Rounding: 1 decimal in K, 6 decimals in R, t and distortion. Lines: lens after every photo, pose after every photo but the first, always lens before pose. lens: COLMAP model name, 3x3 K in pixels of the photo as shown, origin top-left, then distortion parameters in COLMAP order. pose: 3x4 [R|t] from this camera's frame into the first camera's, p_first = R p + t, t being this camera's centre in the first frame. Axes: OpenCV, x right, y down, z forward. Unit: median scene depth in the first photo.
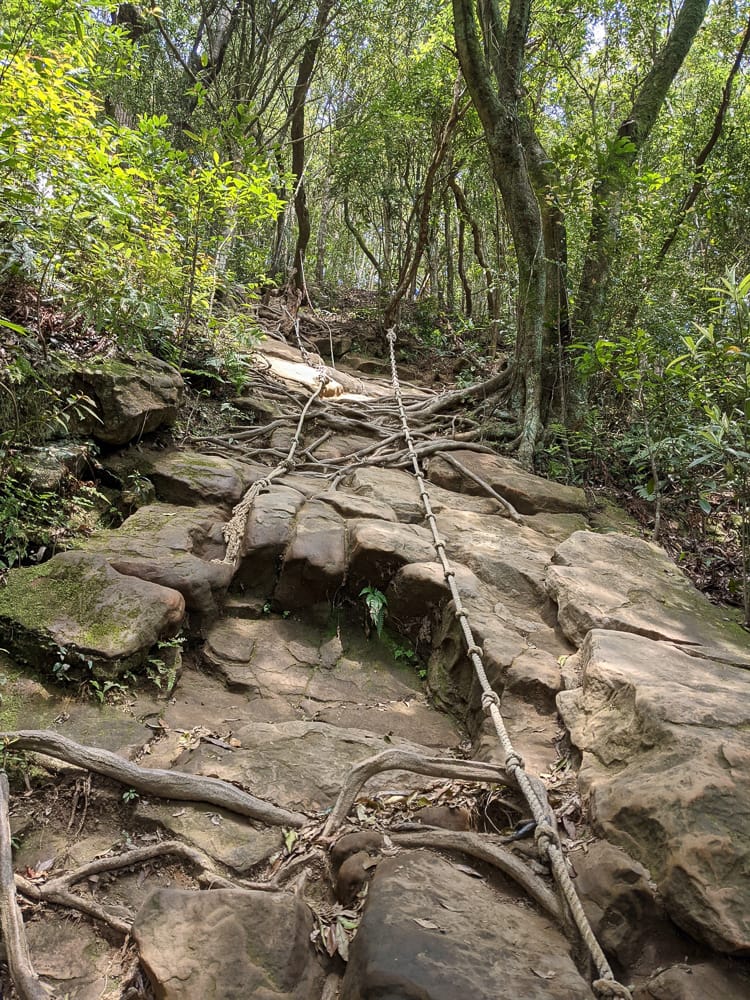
lens RADIAL K [[810.9, 0, 375.0], [0, 810.9, 500.0], [0, 0, 1]] dist [0.140209, -0.268826]
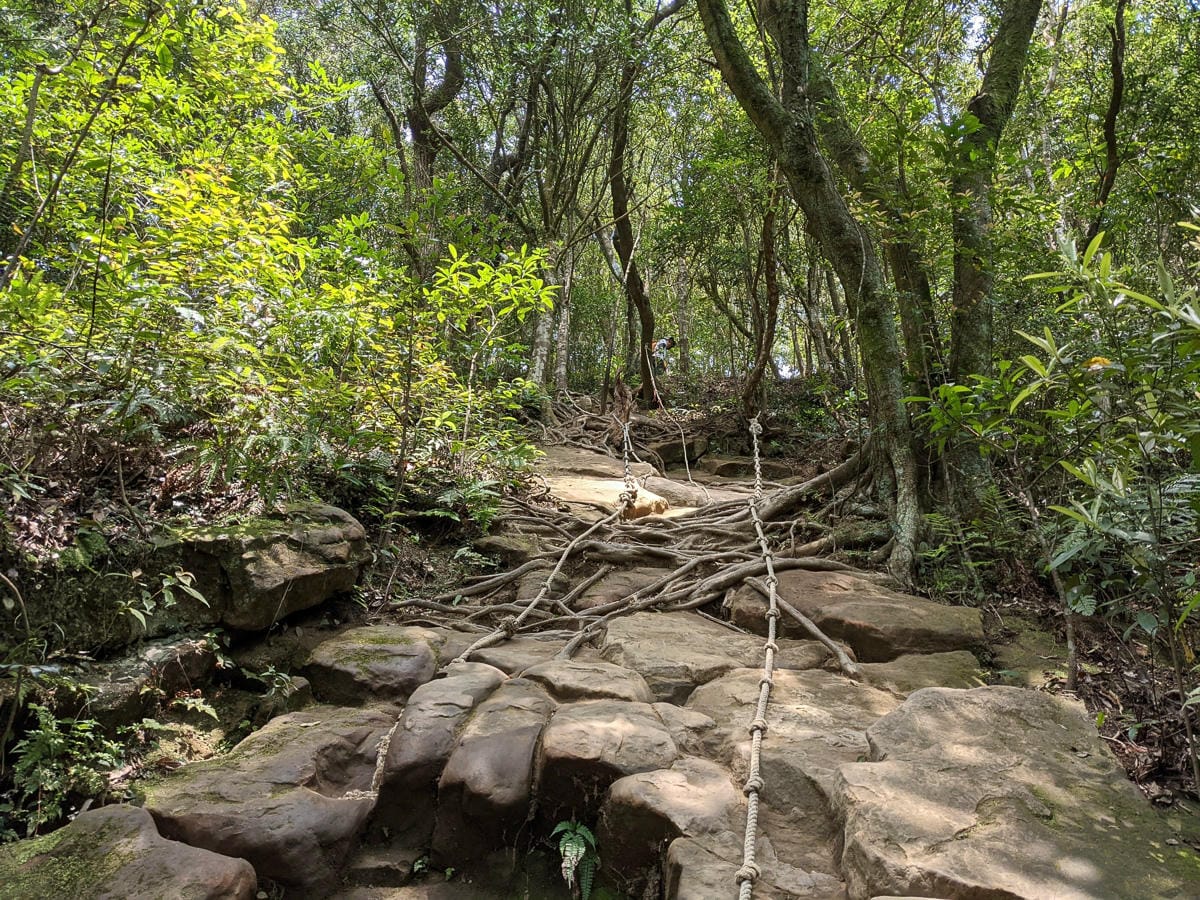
lens RADIAL K [[973.1, 0, 605.6], [0, 973.1, 477.3], [0, 0, 1]] dist [0.140209, -0.268826]
pose [[0.966774, -0.145016, -0.210521, 0.155701], [0.108528, 0.978459, -0.175613, -0.010493], [0.231453, 0.146930, 0.961687, 0.165587]]
